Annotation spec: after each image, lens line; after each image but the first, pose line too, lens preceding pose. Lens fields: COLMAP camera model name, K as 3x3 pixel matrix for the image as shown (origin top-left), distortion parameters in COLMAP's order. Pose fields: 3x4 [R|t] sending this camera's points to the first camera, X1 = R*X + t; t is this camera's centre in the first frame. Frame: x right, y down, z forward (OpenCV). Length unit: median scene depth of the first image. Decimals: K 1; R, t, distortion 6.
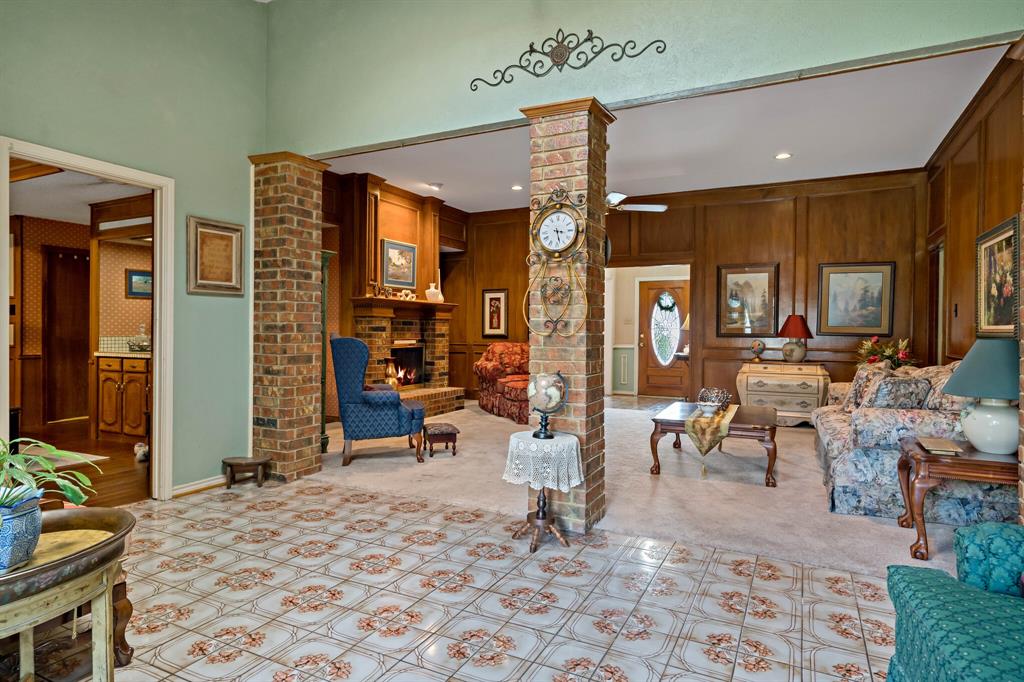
lens RADIAL K [[586.1, 0, 507.1], [0, 586.1, 334.6], [0, 0, 1]] dist [0.004090, 0.000748]
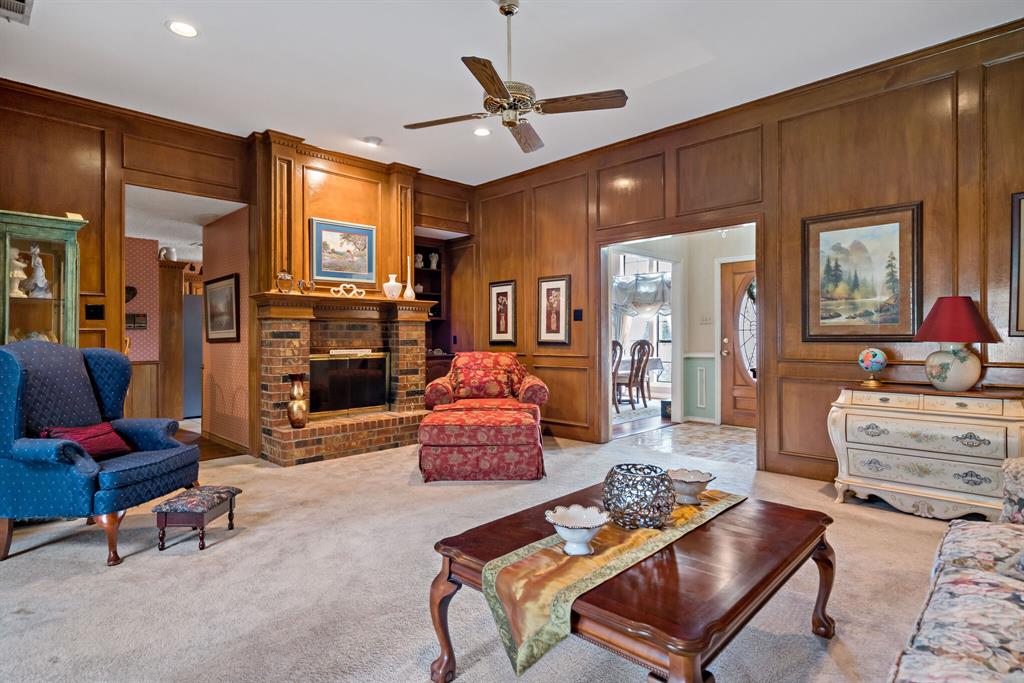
lens RADIAL K [[544.1, 0, 505.8], [0, 544.1, 335.9], [0, 0, 1]] dist [-0.000282, 0.000782]
pose [[0.947427, -0.012096, -0.319743, 0.253611], [0.009289, 0.999904, -0.010305, 0.001360], [0.319837, 0.006793, 0.947448, 0.397230]]
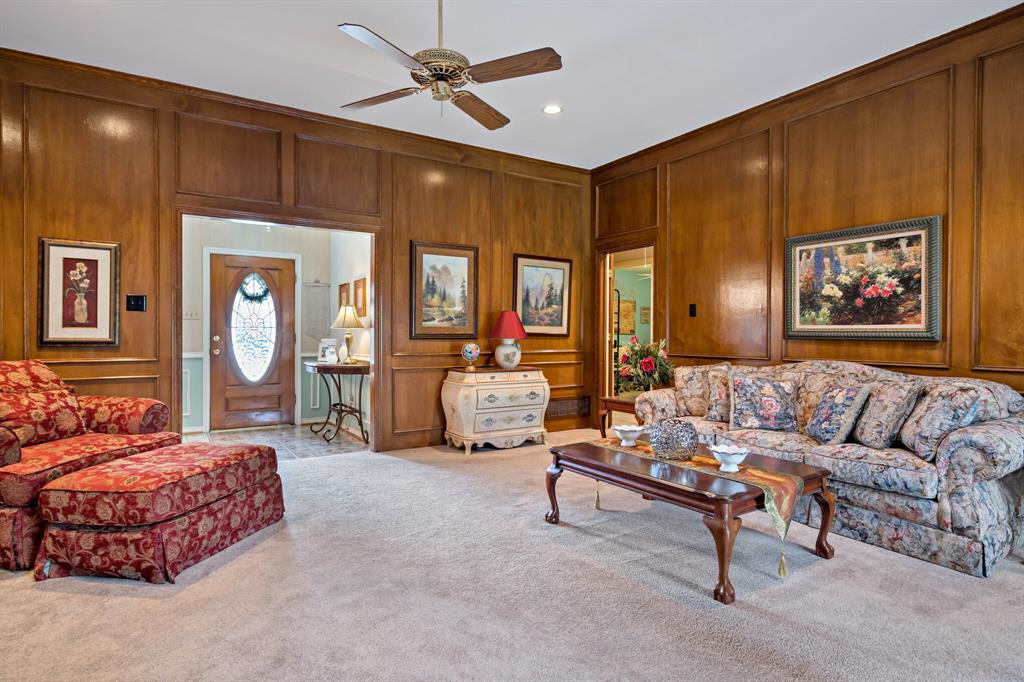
lens RADIAL K [[546.8, 0, 508.8], [0, 546.8, 335.4], [0, 0, 1]] dist [0.000594, 0.000367]
pose [[0.518568, -0.008110, 0.854998, -0.159458], [0.005793, 0.999965, 0.005971, -0.003549], [-0.855017, 0.001856, 0.518597, 0.552414]]
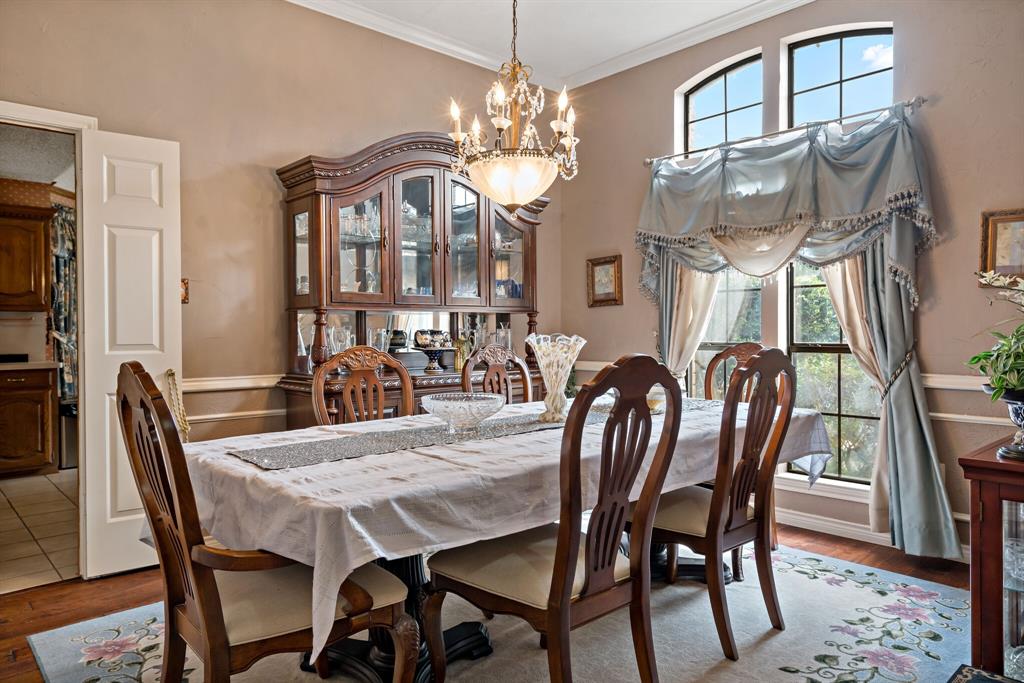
lens RADIAL K [[672.3, 0, 509.9], [0, 672.3, 337.9], [0, 0, 1]] dist [0.017030, 0.002081]
pose [[0.934674, -0.010095, -0.355363, 0.165300], [0.010681, 0.999943, -0.000312, -0.005422], [0.355346, -0.003504, 0.934728, 1.171773]]
